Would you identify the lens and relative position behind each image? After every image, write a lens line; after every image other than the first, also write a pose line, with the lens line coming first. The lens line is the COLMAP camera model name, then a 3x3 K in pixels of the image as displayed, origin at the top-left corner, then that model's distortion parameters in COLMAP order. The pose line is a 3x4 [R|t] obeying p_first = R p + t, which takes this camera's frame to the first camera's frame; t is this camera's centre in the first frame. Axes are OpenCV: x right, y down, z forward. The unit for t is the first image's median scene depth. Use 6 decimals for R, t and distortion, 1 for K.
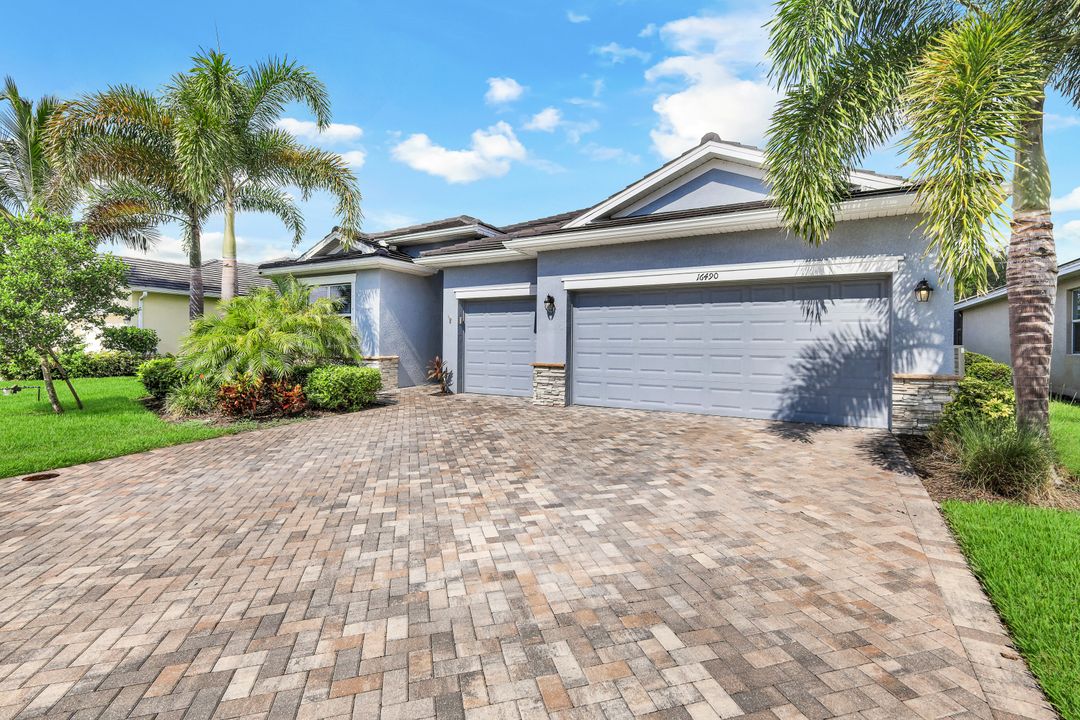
lens RADIAL K [[476.0, 0, 536.4], [0, 476.0, 353.0], [0, 0, 1]] dist [0.002282, 0.000259]
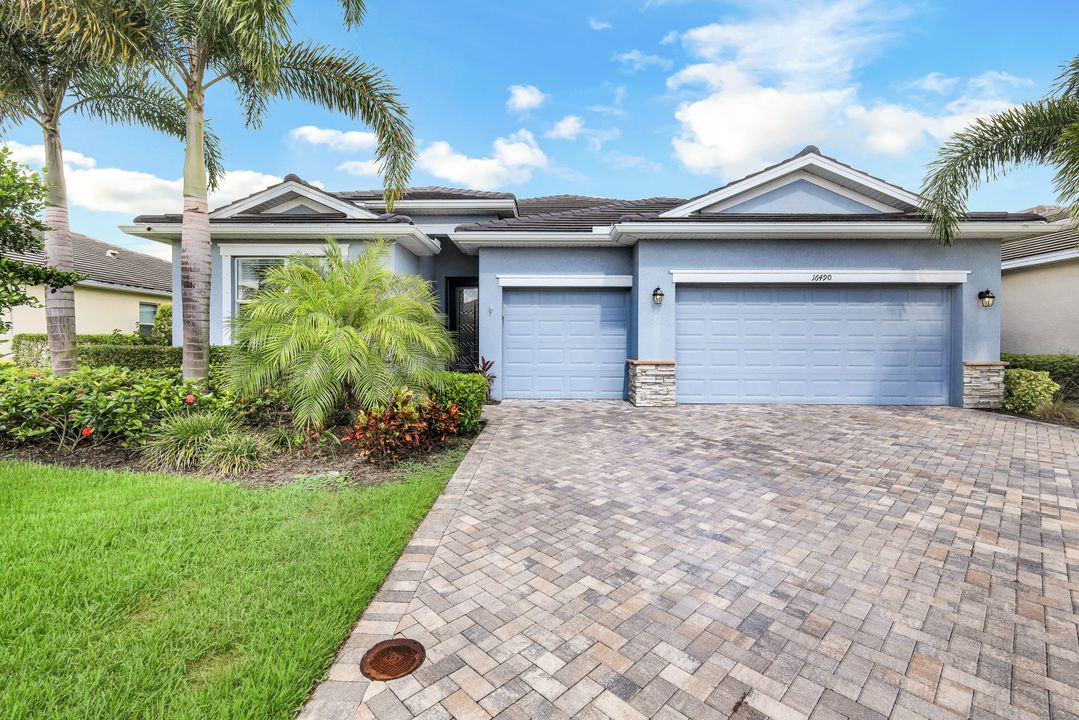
lens RADIAL K [[478.9, 0, 533.1], [0, 478.9, 363.2], [0, 0, 1]] dist [-0.001002, -0.000104]
pose [[0.879499, -0.023727, 0.475308, -0.637144], [0.013530, 0.999599, 0.024864, -0.000452], [-0.475708, -0.015437, 0.879468, 0.295014]]
